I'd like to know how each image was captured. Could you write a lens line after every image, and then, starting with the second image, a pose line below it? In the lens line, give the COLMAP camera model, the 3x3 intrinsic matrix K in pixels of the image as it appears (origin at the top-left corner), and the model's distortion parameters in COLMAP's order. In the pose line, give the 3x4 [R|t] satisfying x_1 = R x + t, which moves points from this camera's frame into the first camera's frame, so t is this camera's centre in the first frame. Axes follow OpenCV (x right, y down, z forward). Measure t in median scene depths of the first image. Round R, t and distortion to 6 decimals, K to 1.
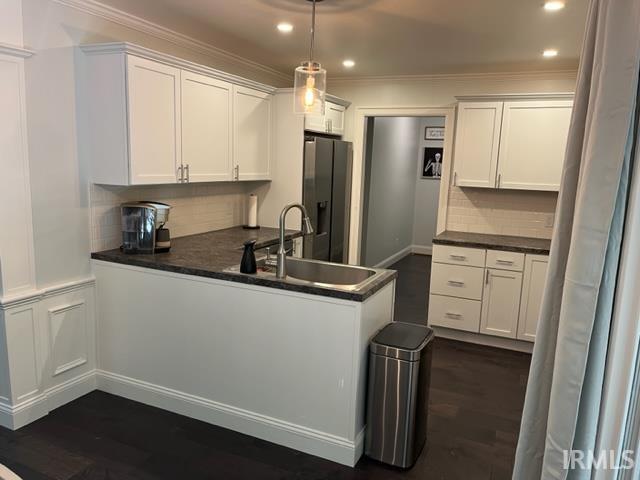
lens RADIAL K [[493.3, 0, 319.6], [0, 493.3, 235.5], [0, 0, 1]] dist [0.042228, -0.012994]
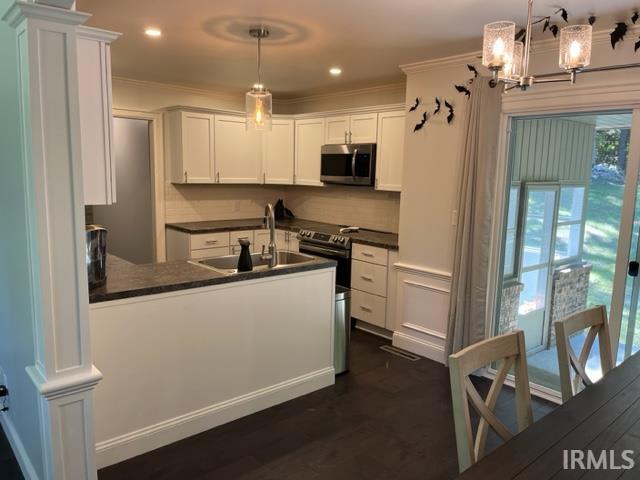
lens RADIAL K [[493.3, 0, 316.7], [0, 493.3, 243.5], [0, 0, 1]] dist [0.042228, -0.012994]
pose [[0.413446, -0.161793, 0.896039, -0.739831], [0.127179, 0.984701, 0.119120, -0.067195], [-0.901603, 0.064708, 0.427698, 0.262028]]
